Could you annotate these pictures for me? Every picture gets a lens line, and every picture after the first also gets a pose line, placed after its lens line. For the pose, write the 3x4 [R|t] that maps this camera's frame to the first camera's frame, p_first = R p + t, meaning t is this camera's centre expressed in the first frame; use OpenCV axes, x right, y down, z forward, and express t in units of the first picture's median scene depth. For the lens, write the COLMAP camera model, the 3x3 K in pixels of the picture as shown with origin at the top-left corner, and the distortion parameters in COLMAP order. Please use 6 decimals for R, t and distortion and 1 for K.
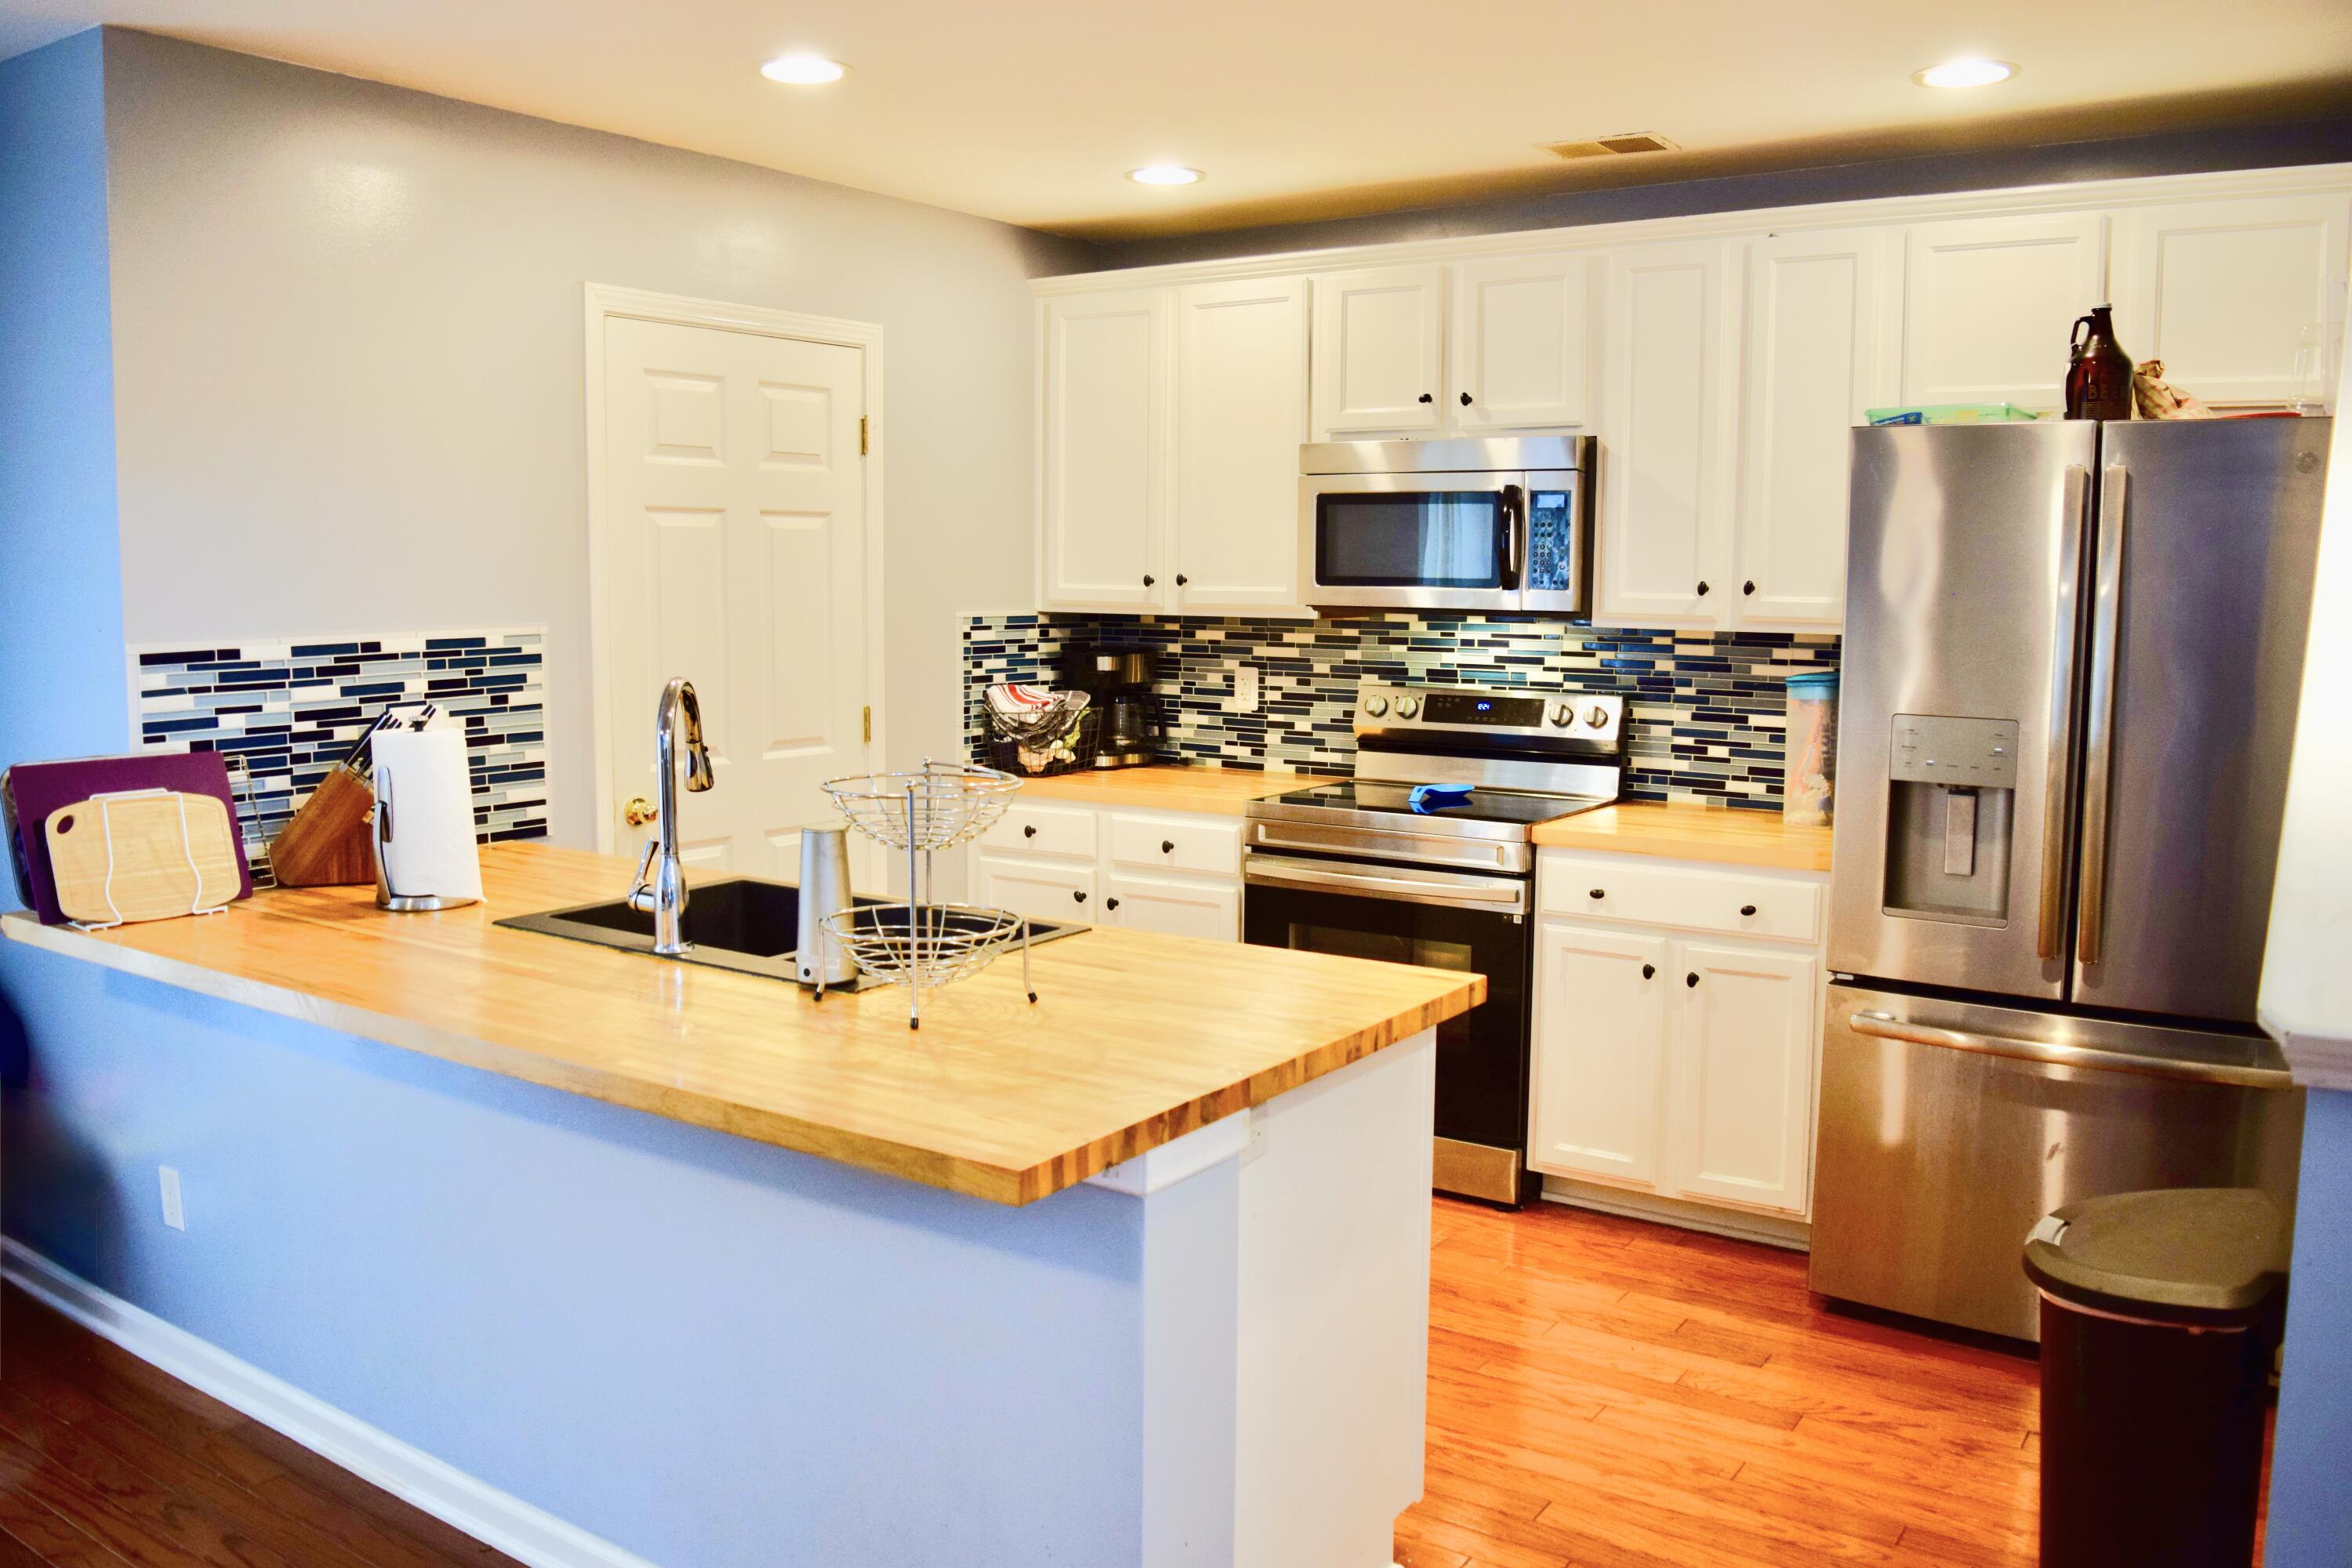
lens RADIAL K [[1852.6, 0, 1176.0], [0, 1852.6, 784.0], [0, 0, 1]] dist [-0.082013, 0.002056]
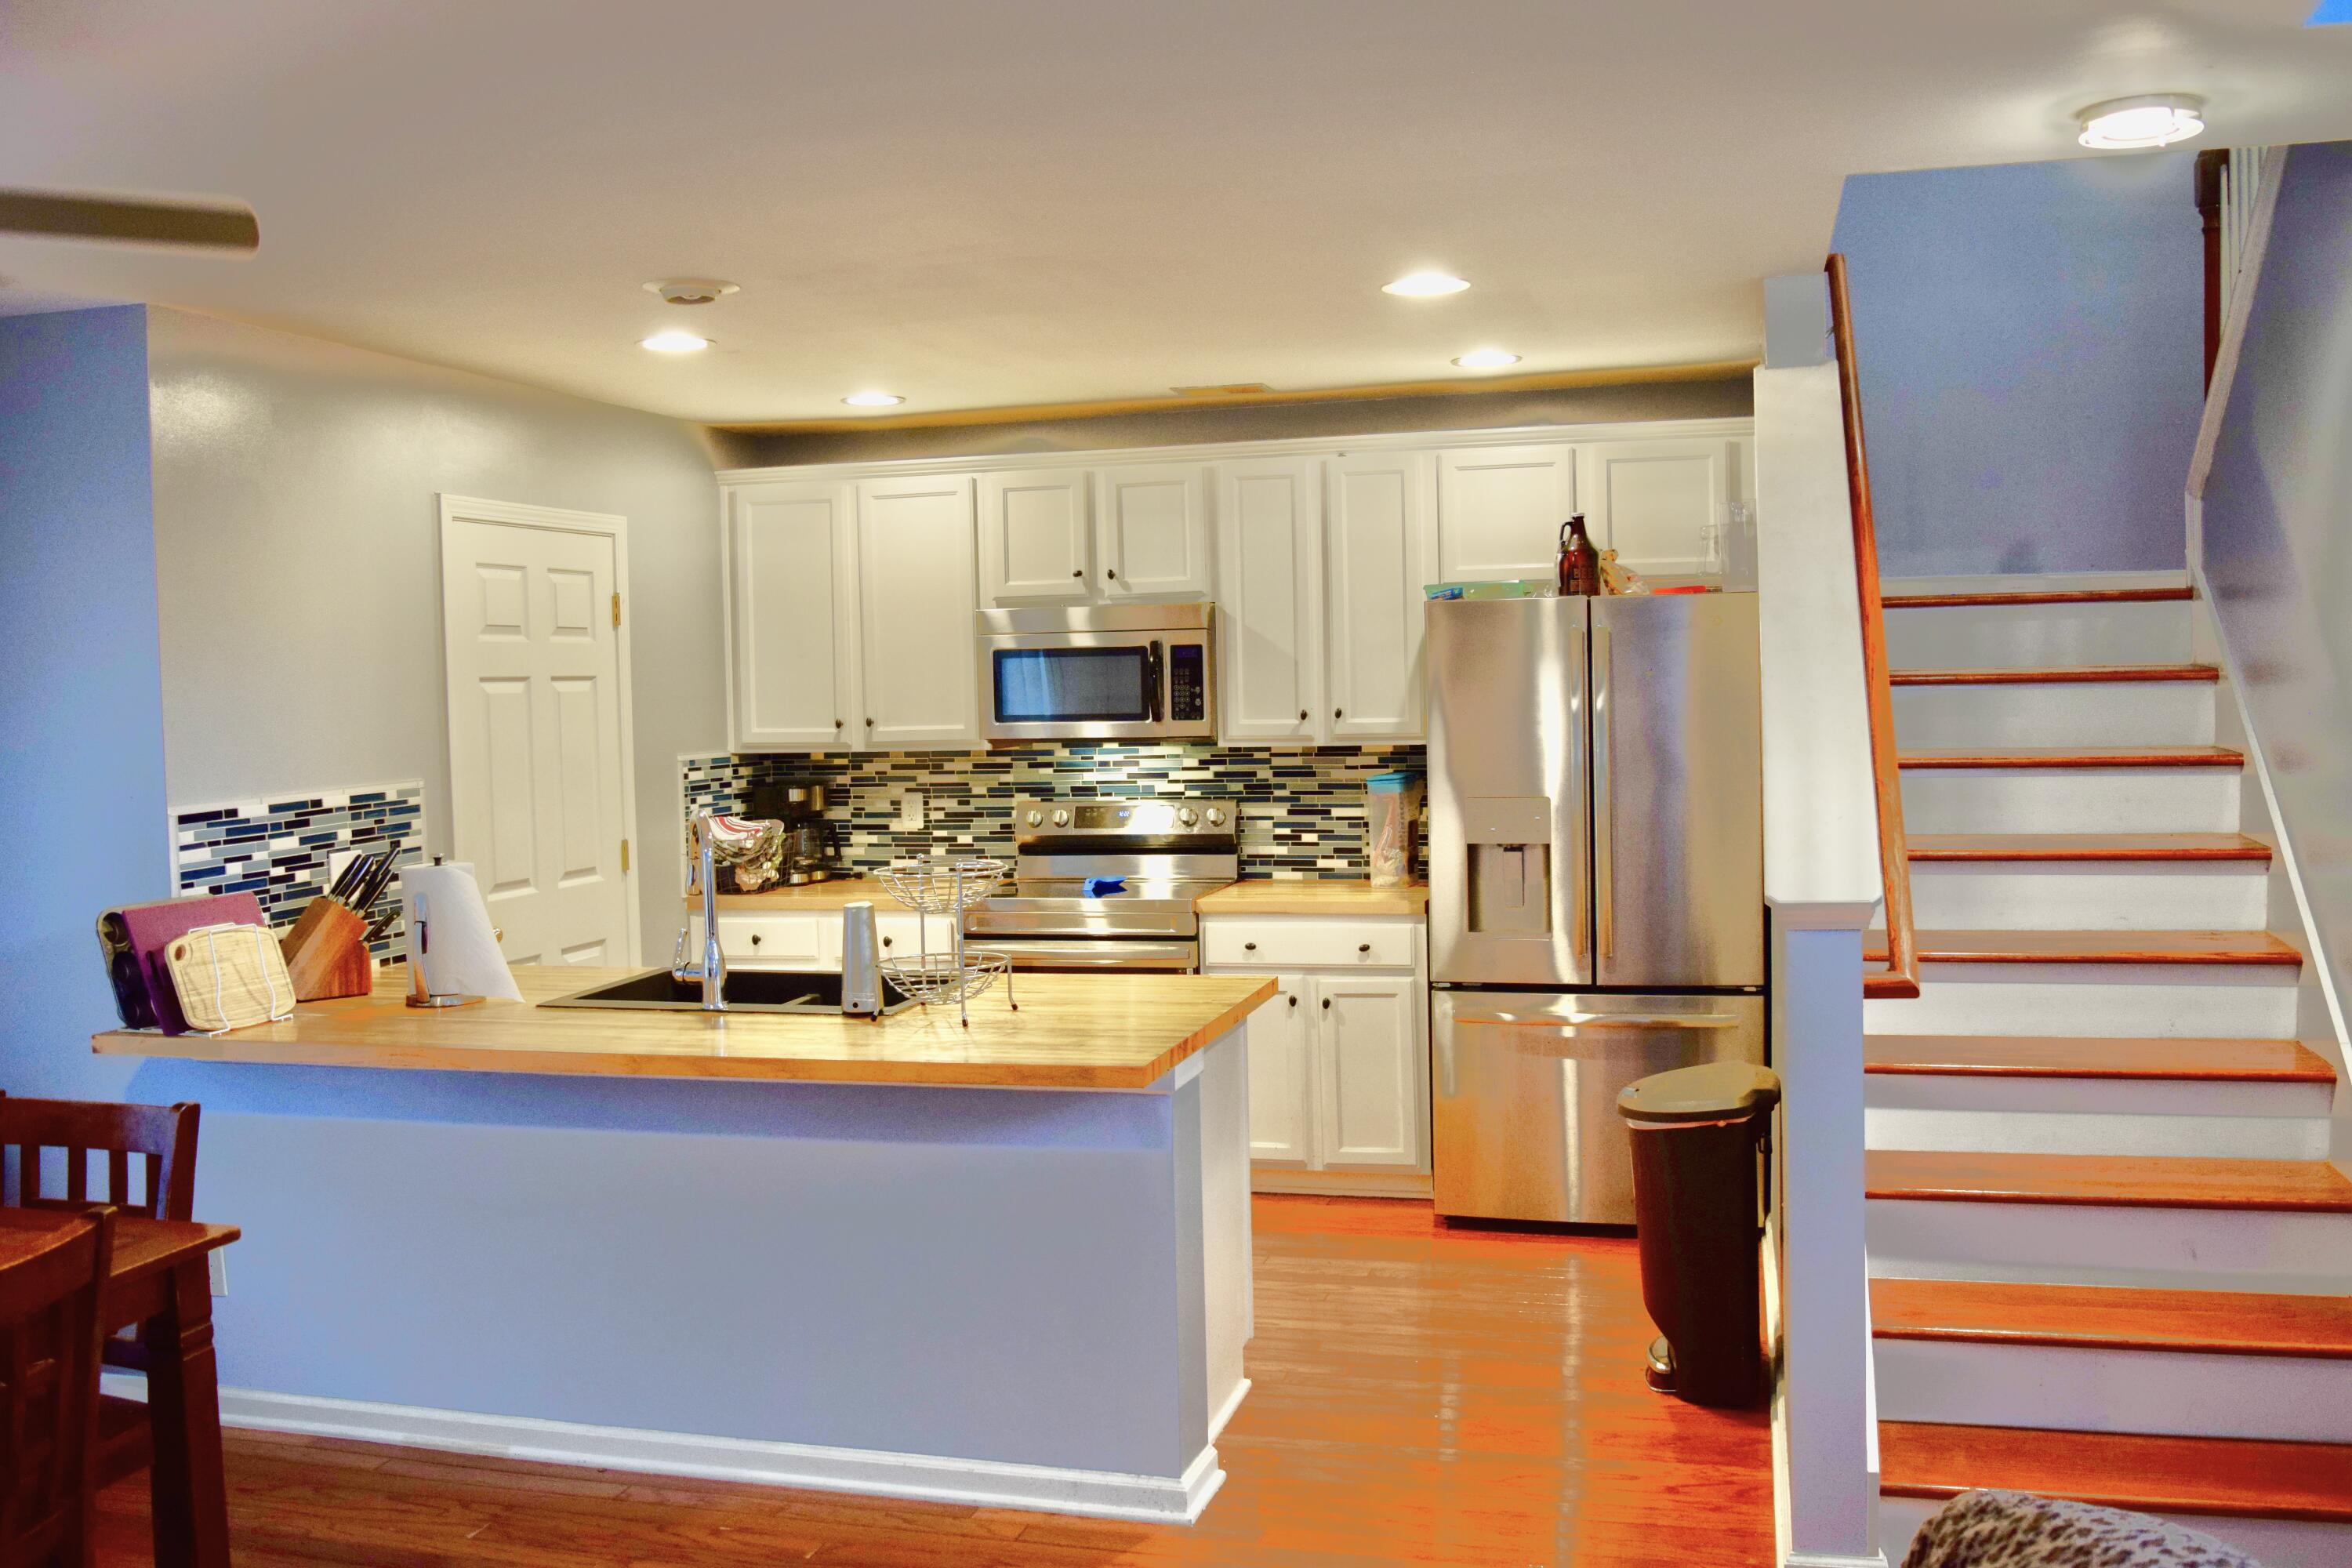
lens RADIAL K [[2052.7, 0, 1176.0], [0, 2052.7, 784.0], [0, 0, 1]] dist [-0.055969, -0.003718]
pose [[0.944141, -0.045775, 0.326346, -0.264491], [0.067931, 0.996071, -0.056813, 0.020395], [-0.322463, 0.075809, 0.943542, -0.342317]]
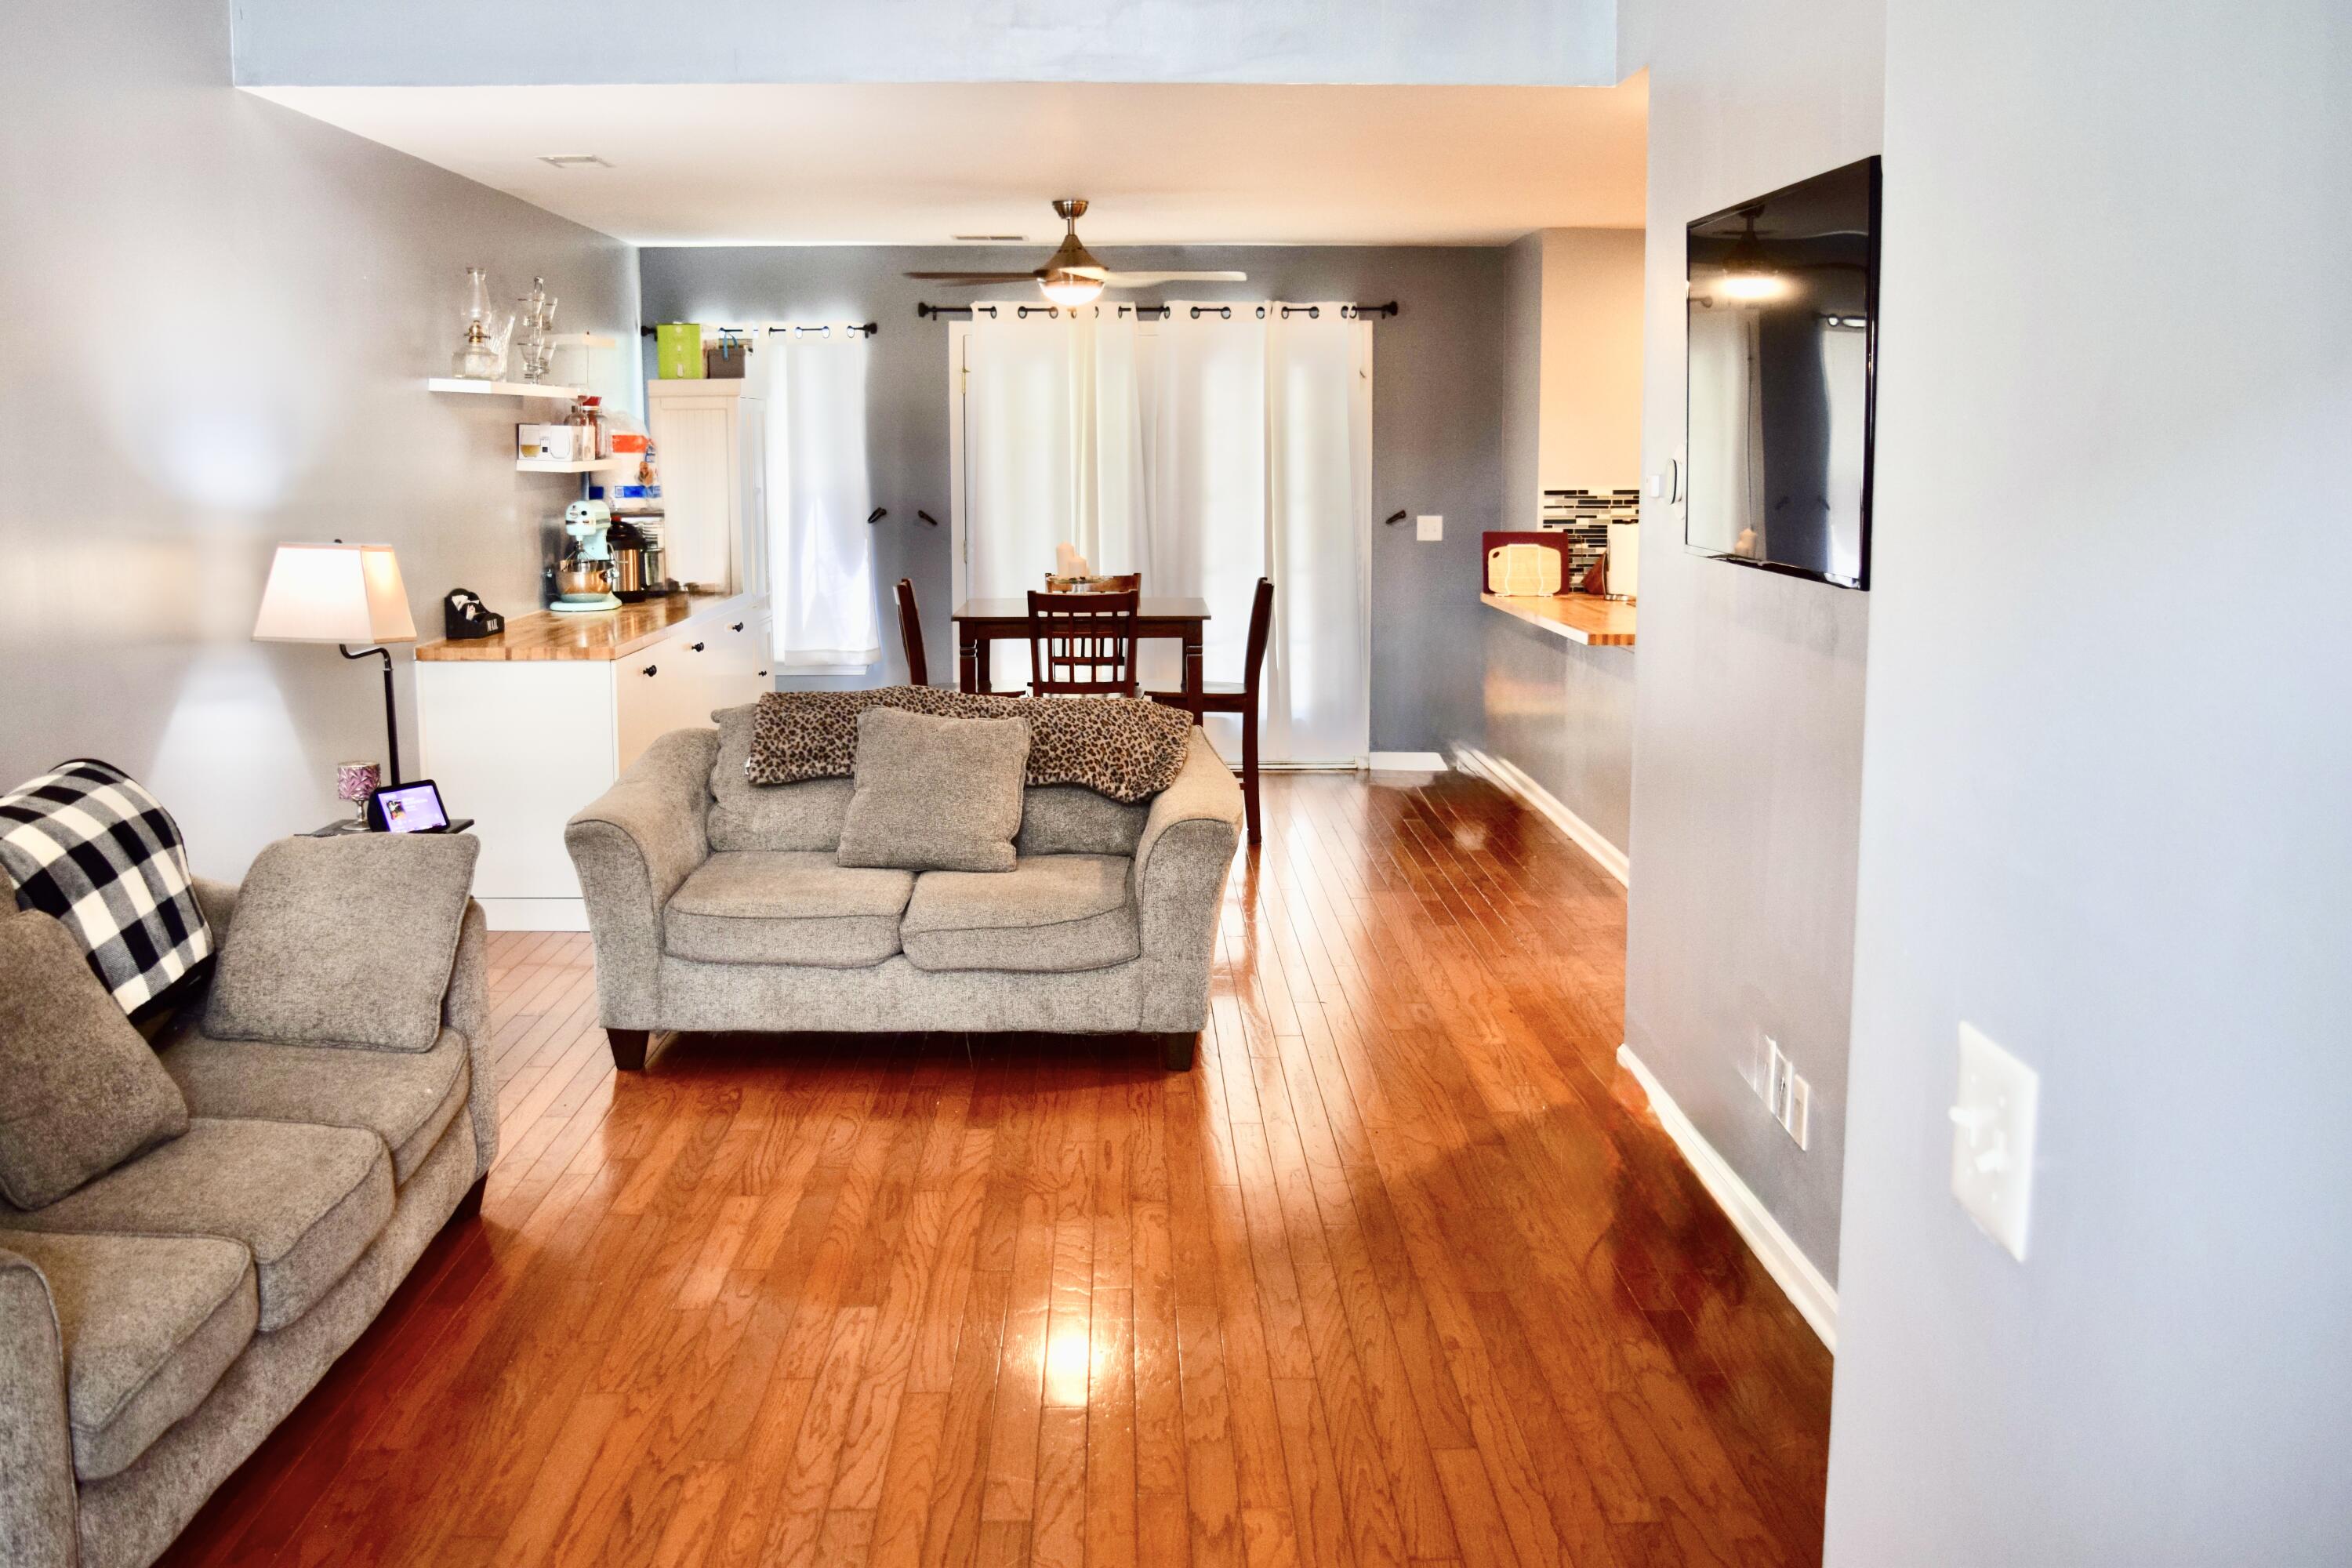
lens RADIAL K [[2347.4, 0, 1176.0], [0, 2347.4, 784.0], [0, 0, 1]] dist [-0.013389, -0.008633]
pose [[0.587734, 0.111032, -0.801400, 1.151018], [-0.092923, 0.993247, 0.069464, 0.098992], [0.803701, 0.033642, 0.594082, -0.844330]]
